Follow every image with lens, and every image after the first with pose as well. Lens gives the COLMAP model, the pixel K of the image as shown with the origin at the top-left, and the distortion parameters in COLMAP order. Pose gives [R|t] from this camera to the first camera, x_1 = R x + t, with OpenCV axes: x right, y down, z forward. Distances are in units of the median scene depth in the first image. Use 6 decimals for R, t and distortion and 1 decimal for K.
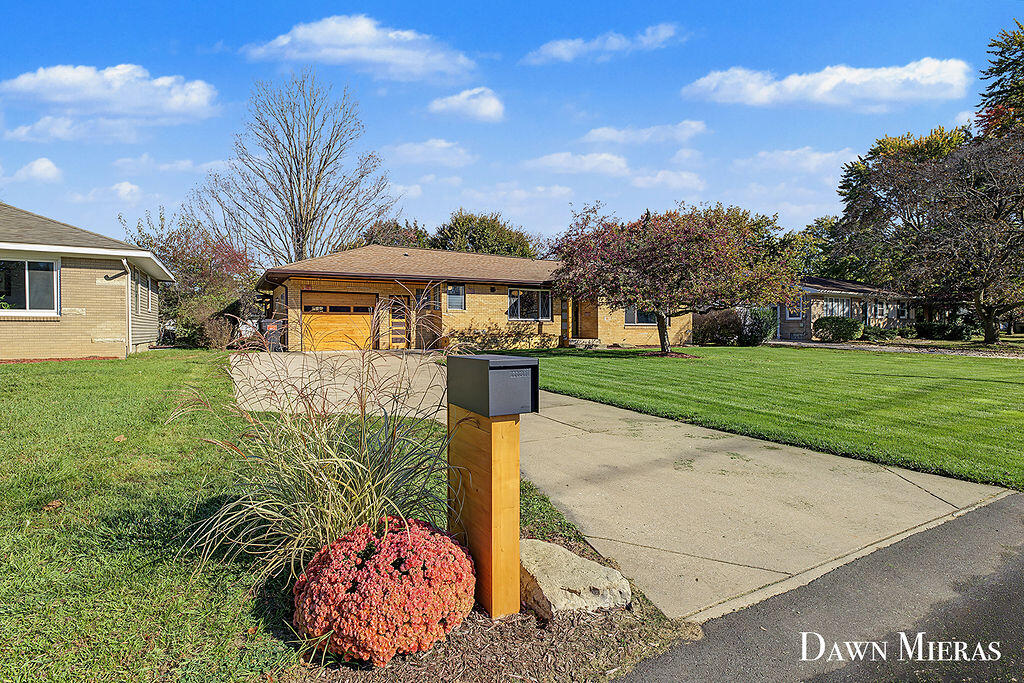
lens RADIAL K [[806.2, 0, 512.0], [0, 806.2, 341.5], [0, 0, 1]] dist [-0.000427, 0.000291]
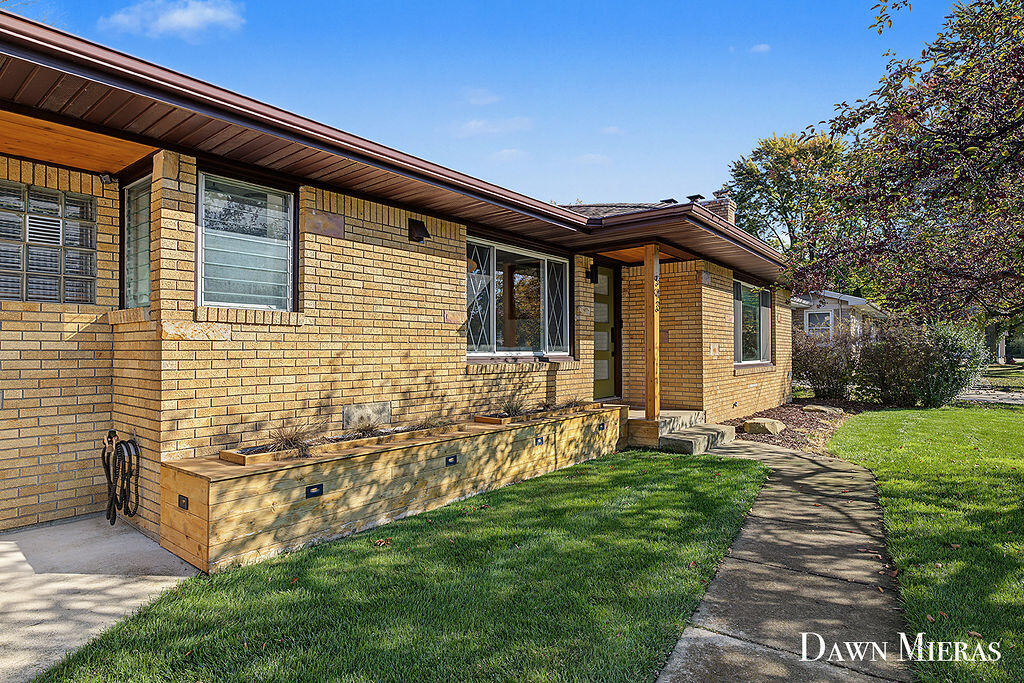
lens RADIAL K [[584.3, 0, 512.0], [0, 584.3, 341.5], [0, 0, 1]] dist [0.001438, -0.000201]
pose [[0.920307, 0.004754, 0.391169, -0.065172], [0.004609, 0.999725, -0.022992, -0.027582], [-0.391170, 0.022963, 0.920032, 0.828721]]
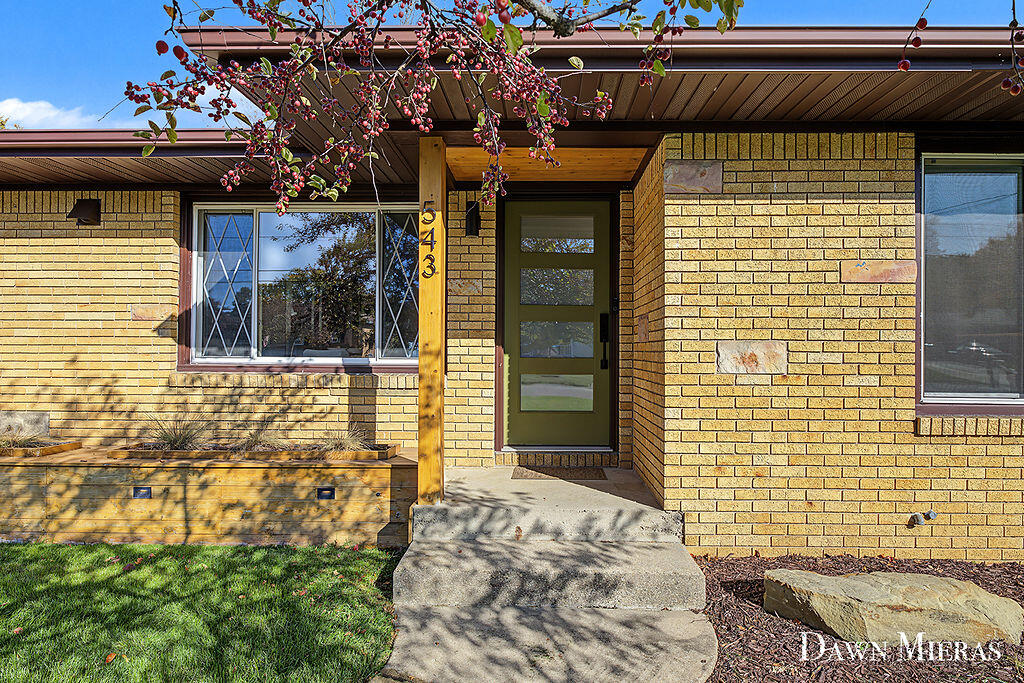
lens RADIAL K [[584.3, 0, 512.0], [0, 584.3, 341.5], [0, 0, 1]] dist [0.001438, -0.000201]
pose [[0.851673, -0.005178, -0.524047, 0.140238], [-0.008723, 0.999673, -0.024053, -0.029617], [0.524000, 0.025056, 0.851349, 0.928857]]
